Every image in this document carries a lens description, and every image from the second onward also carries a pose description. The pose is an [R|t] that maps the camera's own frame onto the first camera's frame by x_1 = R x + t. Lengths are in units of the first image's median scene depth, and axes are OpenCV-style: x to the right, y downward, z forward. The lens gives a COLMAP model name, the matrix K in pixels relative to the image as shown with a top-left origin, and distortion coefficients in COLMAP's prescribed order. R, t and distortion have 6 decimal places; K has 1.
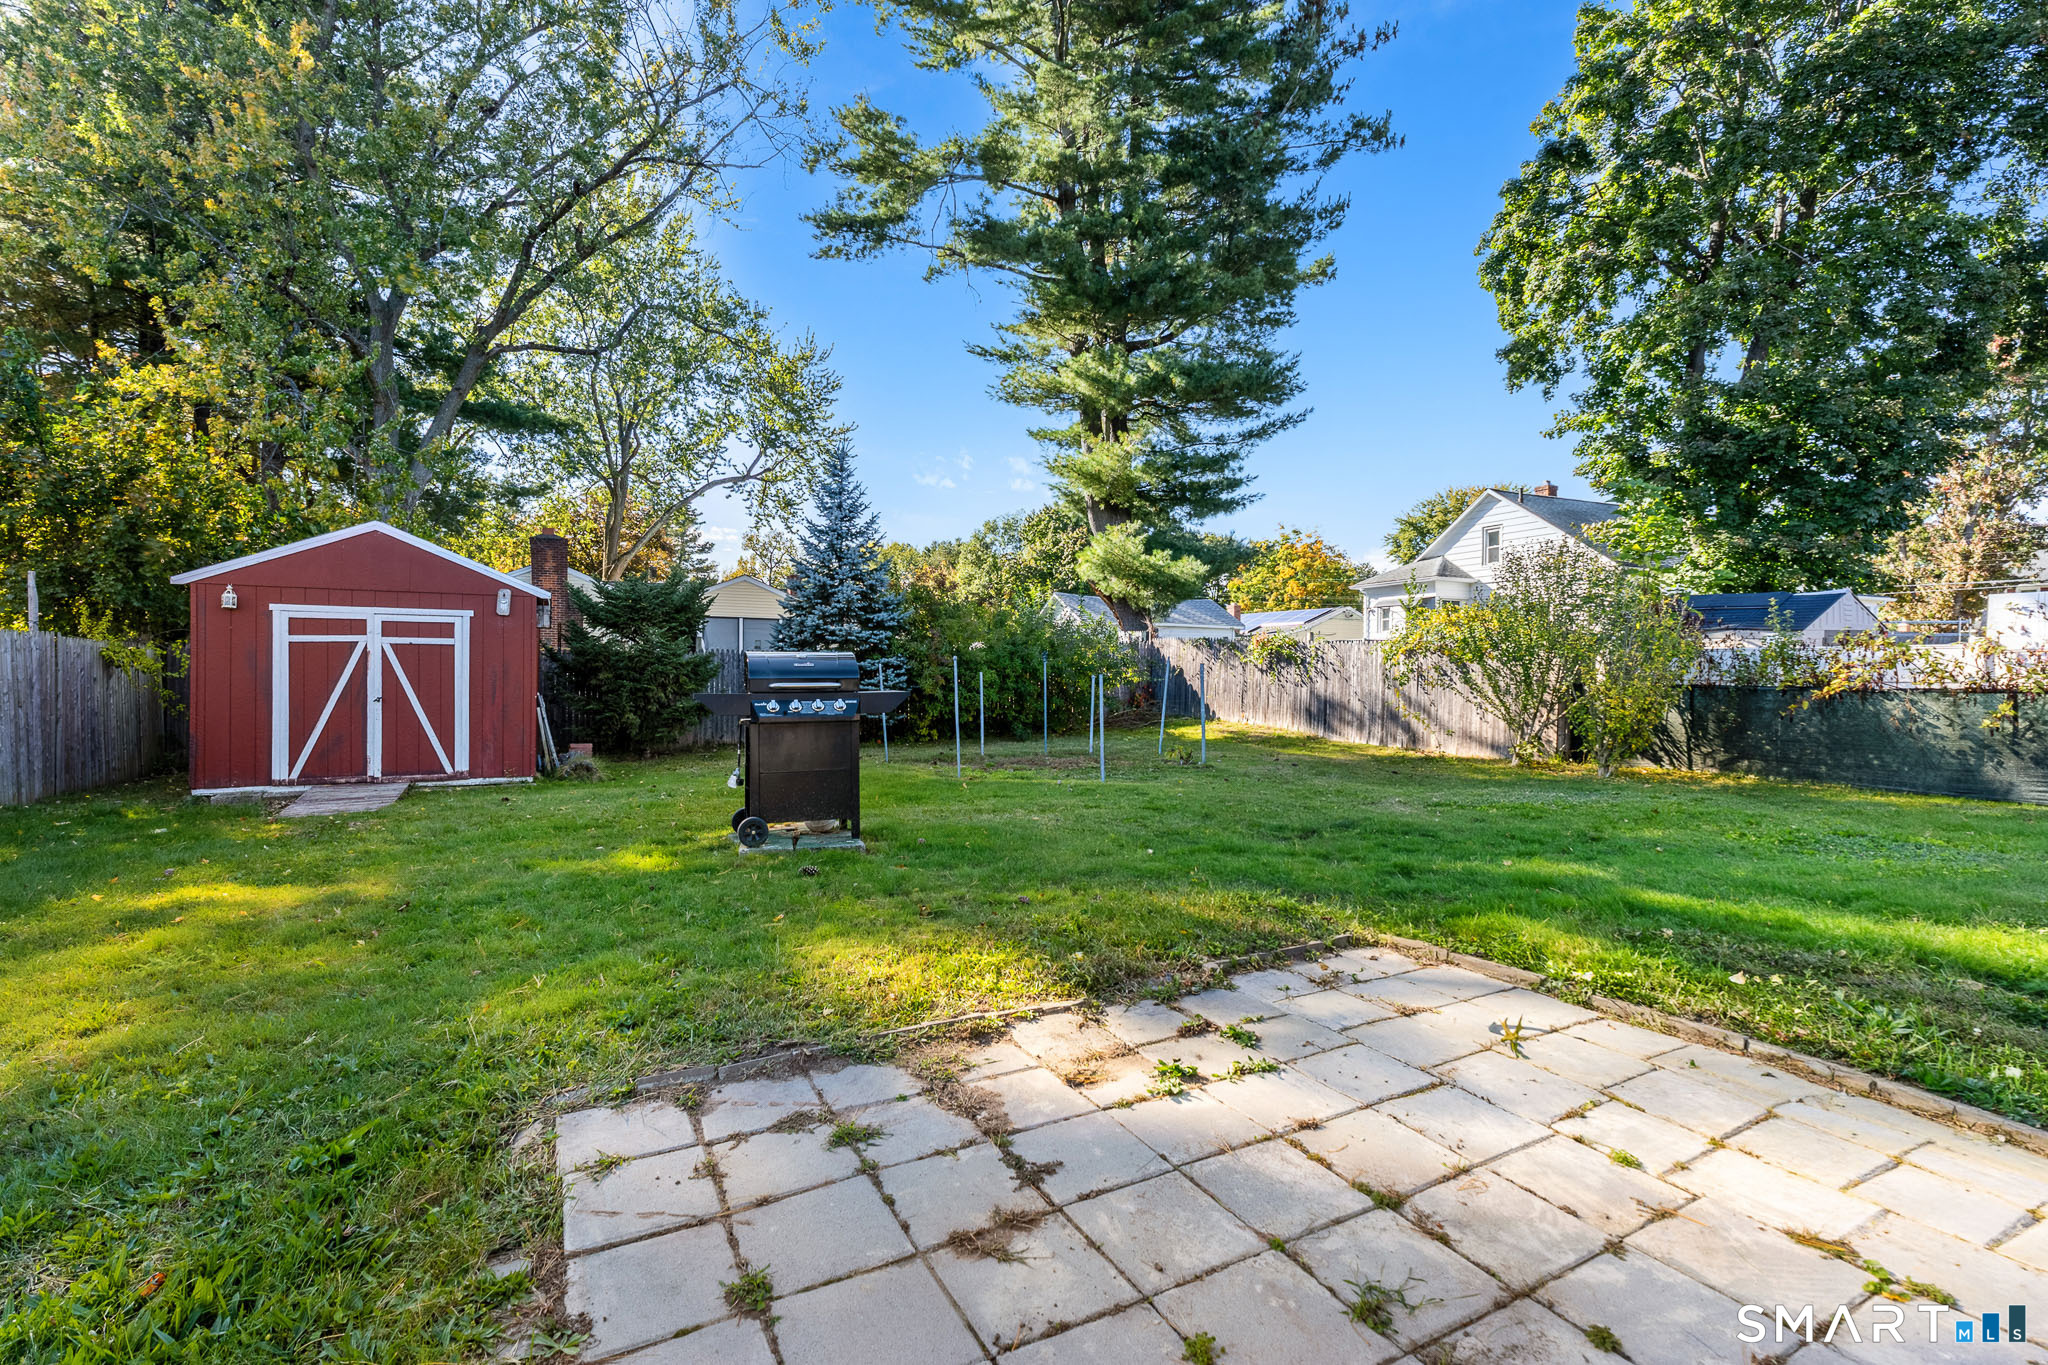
lens RADIAL K [[920.5, 0, 1008.8], [0, 920.5, 684.2], [0, 0, 1]] dist [-0.000842, -0.000509]
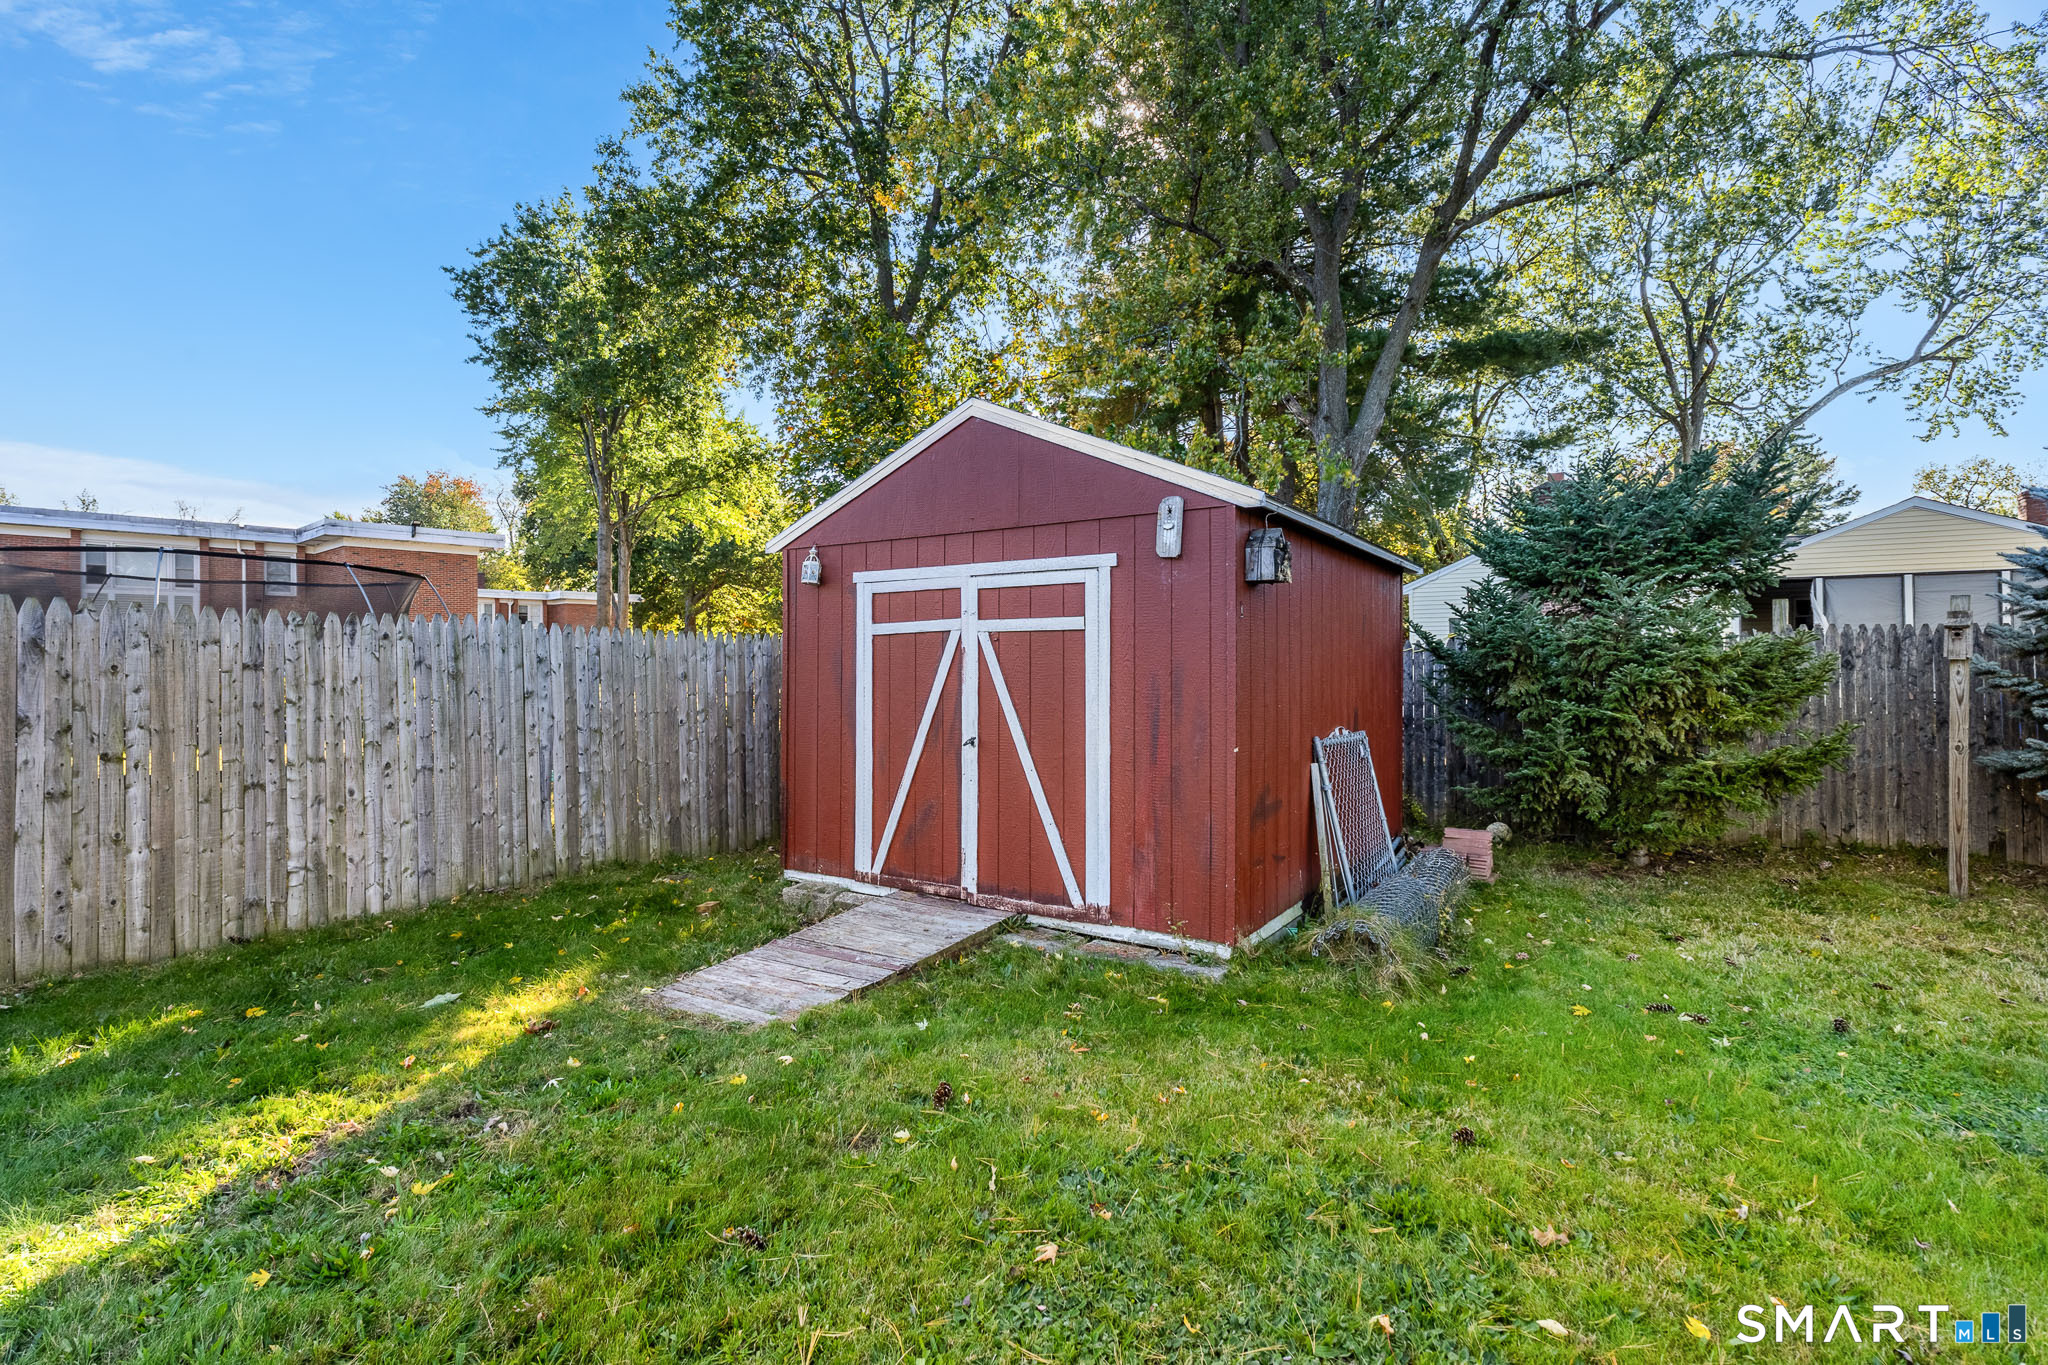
lens RADIAL K [[936.9, 0, 1024.5], [0, 936.9, 651.1], [0, 0, 1]] dist [-0.000315, 0.000106]
pose [[0.505175, -0.021794, -0.862742, -0.209809], [-0.004061, 0.999610, -0.027629, -0.018998], [0.863008, 0.017461, 0.504889, 0.735568]]
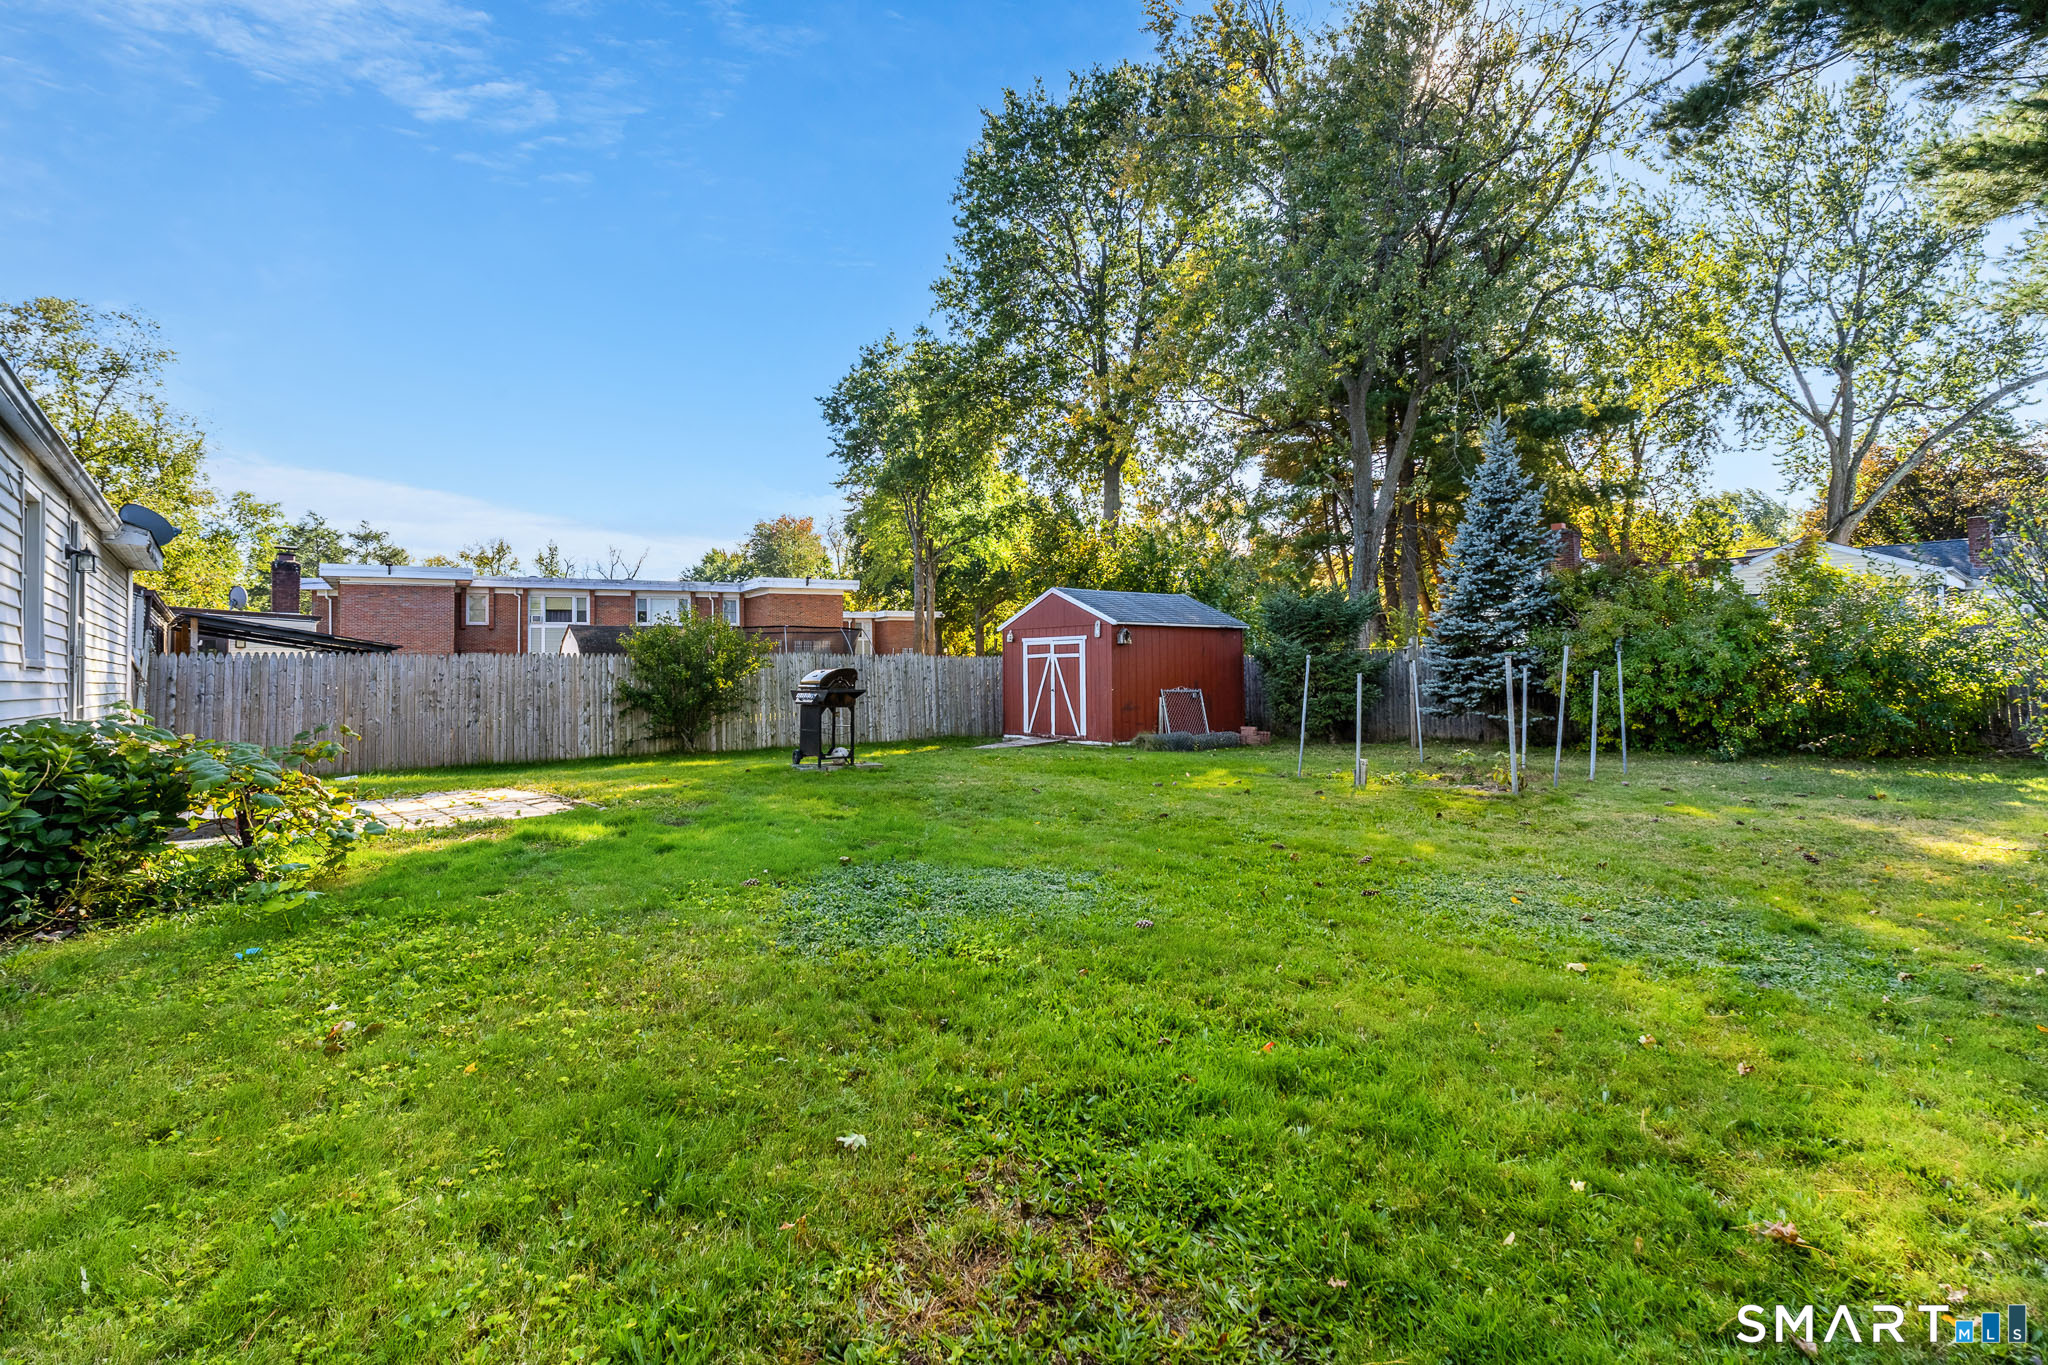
lens RADIAL K [[936.9, 0, 1024.5], [0, 936.9, 651.1], [0, 0, 1]] dist [-0.000315, 0.000106]
pose [[0.230777, -0.027559, -0.972616, 0.986806], [0.002953, 0.999614, -0.027624, -0.008122], [0.973002, 0.003503, 0.230769, 0.523660]]
